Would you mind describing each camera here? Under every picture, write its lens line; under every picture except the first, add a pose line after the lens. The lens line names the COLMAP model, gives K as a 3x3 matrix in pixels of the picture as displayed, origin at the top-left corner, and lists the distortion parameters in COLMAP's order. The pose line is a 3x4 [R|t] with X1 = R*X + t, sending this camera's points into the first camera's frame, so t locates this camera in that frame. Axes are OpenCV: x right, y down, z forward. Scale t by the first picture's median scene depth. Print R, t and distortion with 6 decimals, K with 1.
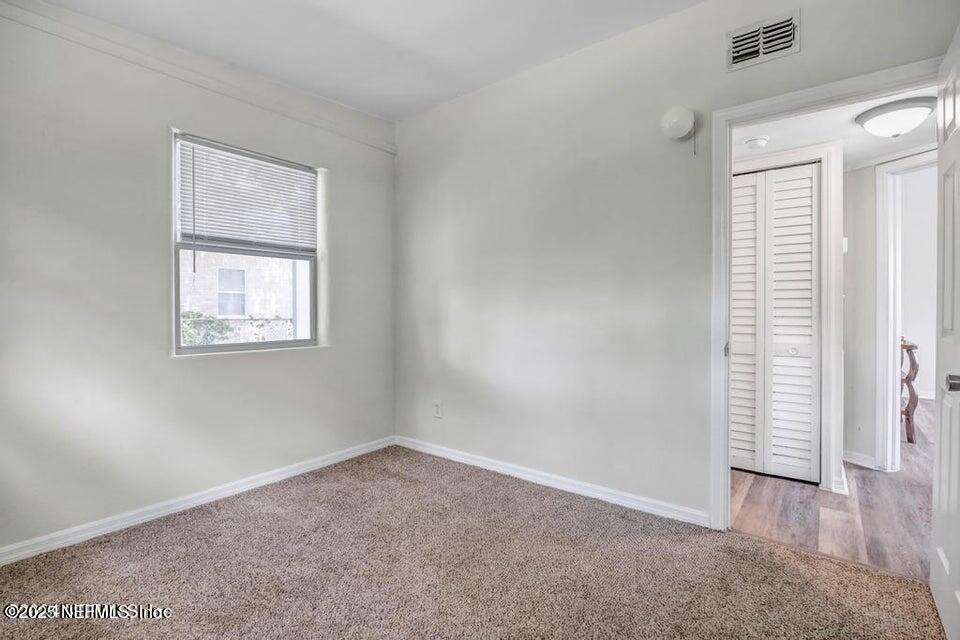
lens RADIAL K [[436.2, 0, 477.4], [0, 436.2, 317.4], [0, 0, 1]] dist [-0.018682, 0.000089]
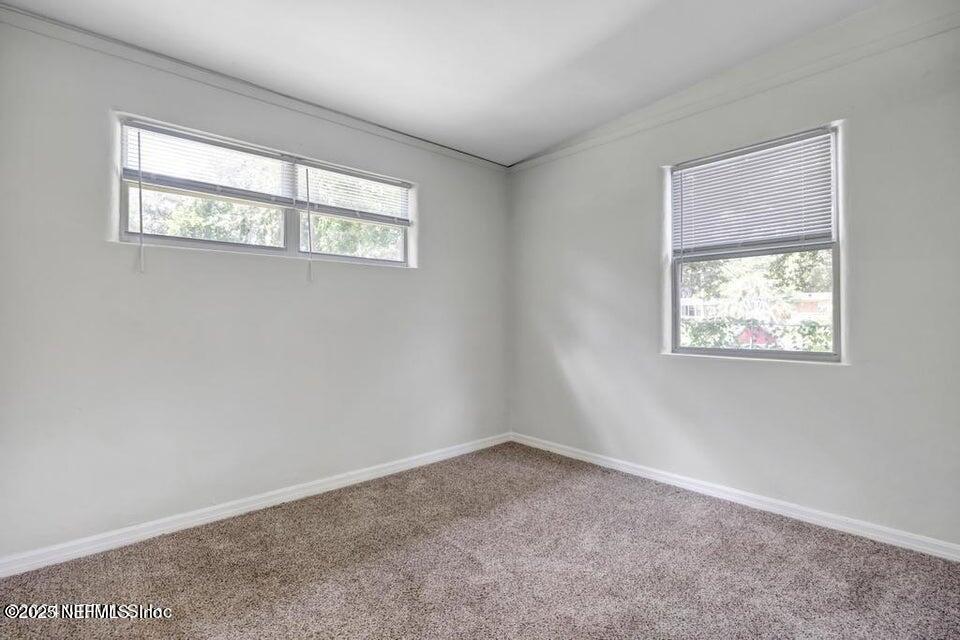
lens RADIAL K [[436.2, 0, 476.2], [0, 436.2, 317.3], [0, 0, 1]] dist [-0.018682, 0.000089]
pose [[-0.159534, 0.004518, -0.987182, 0.575118], [-0.006294, 0.999965, 0.005594, -0.015794], [0.987172, 0.007106, -0.159500, 0.658905]]
